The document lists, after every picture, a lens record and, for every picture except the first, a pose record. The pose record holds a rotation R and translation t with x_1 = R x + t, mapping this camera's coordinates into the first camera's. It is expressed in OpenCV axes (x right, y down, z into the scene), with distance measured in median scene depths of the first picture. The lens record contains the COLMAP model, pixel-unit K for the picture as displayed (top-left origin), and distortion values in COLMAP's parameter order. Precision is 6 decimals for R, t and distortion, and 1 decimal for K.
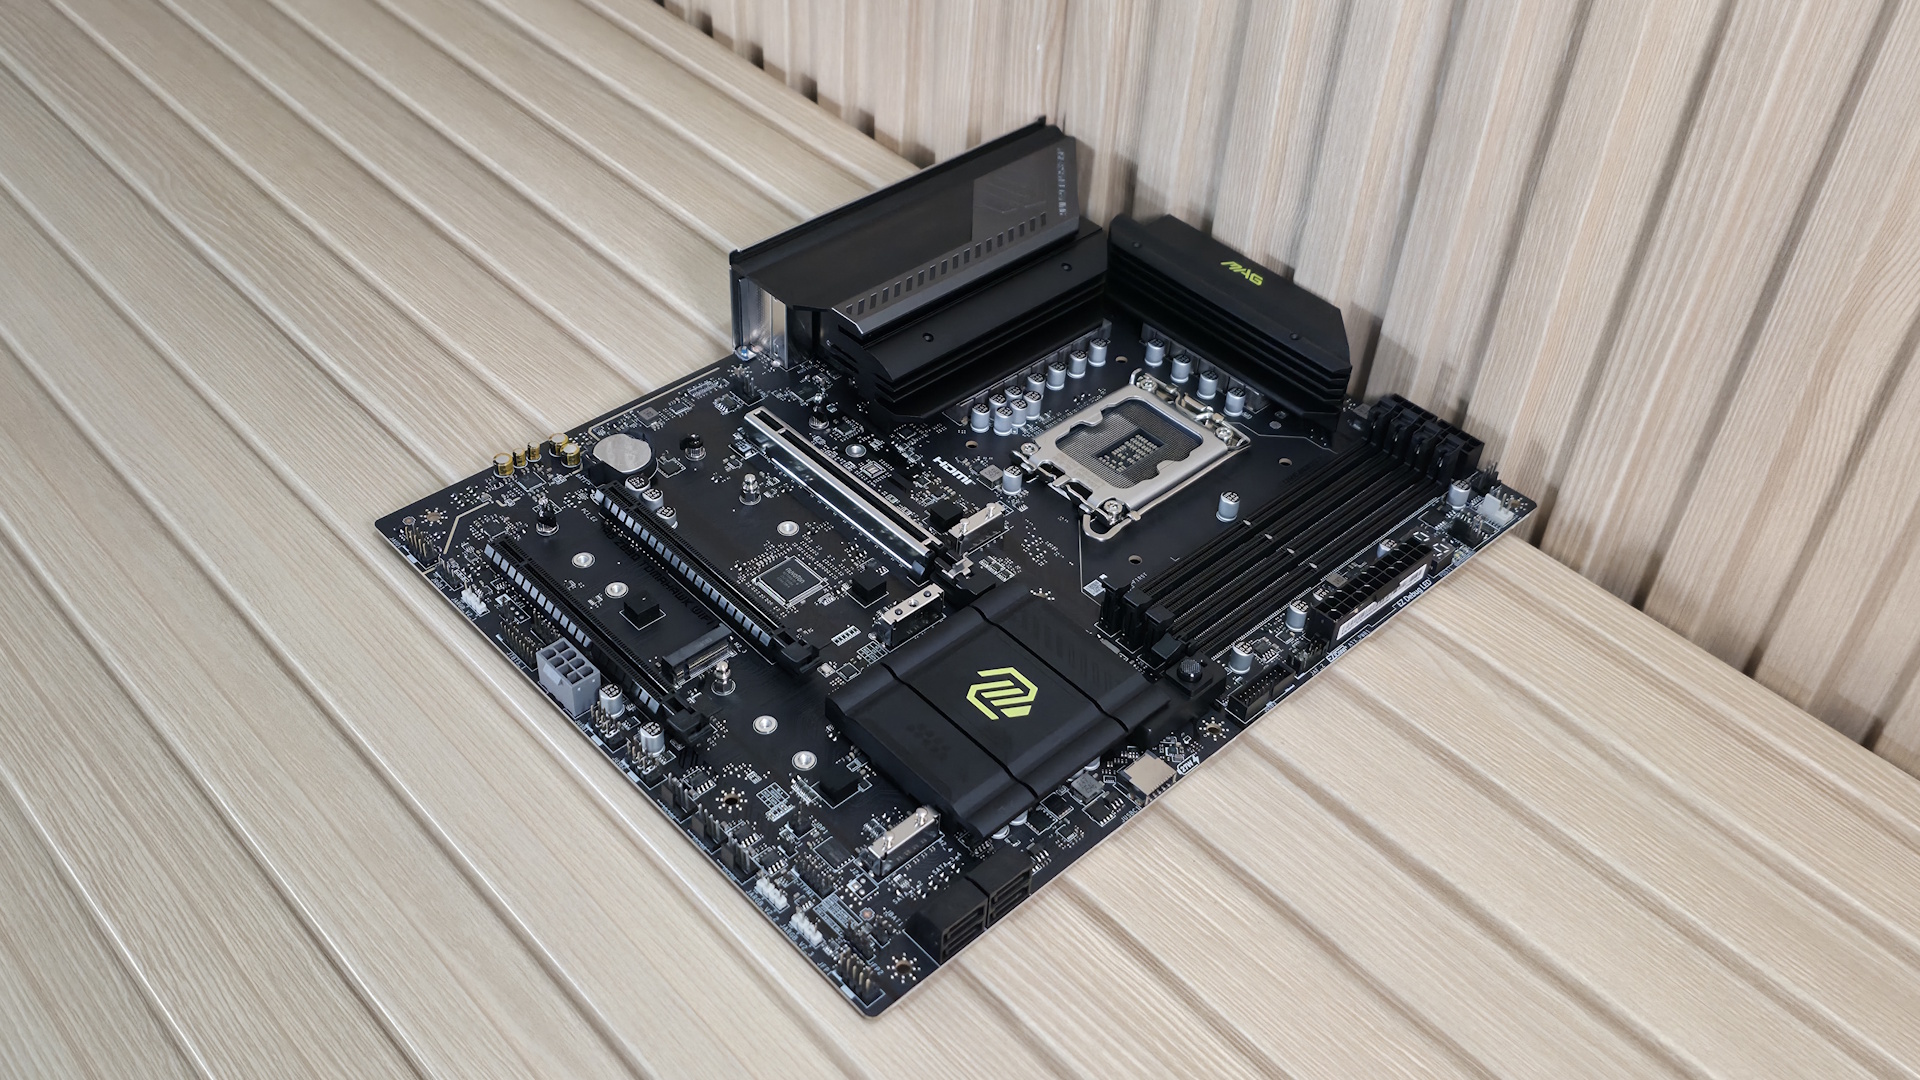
lens RADIAL K [[1745.5, 0, 974.6], [0, 1745.5, 542.7], [0, 0, 1]] dist [0.059425, -0.004883]
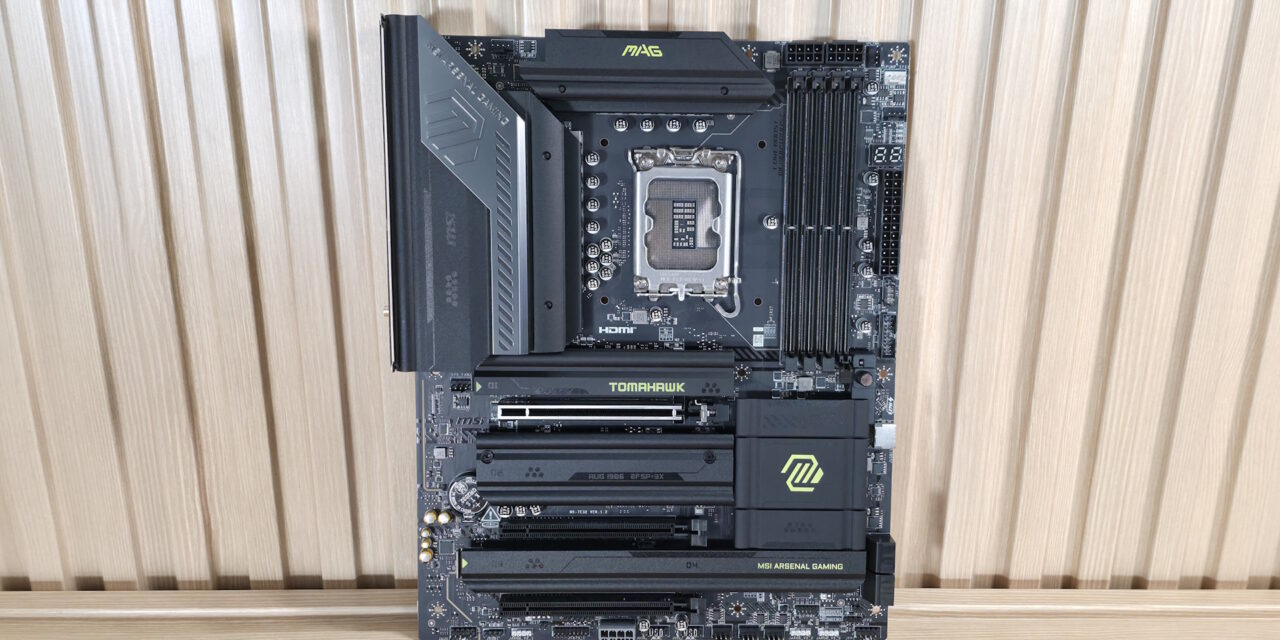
lens RADIAL K [[1072.7, 0, 681.0], [0, 1072.7, 340.5], [0, 0, 1]] dist [0.075645, -0.005204]
pose [[0.700381, -0.702465, -0.126526, 0.140814], [0.493048, 0.347962, 0.797387, -0.769199], [-0.516110, -0.620858, 0.590055, 0.458900]]
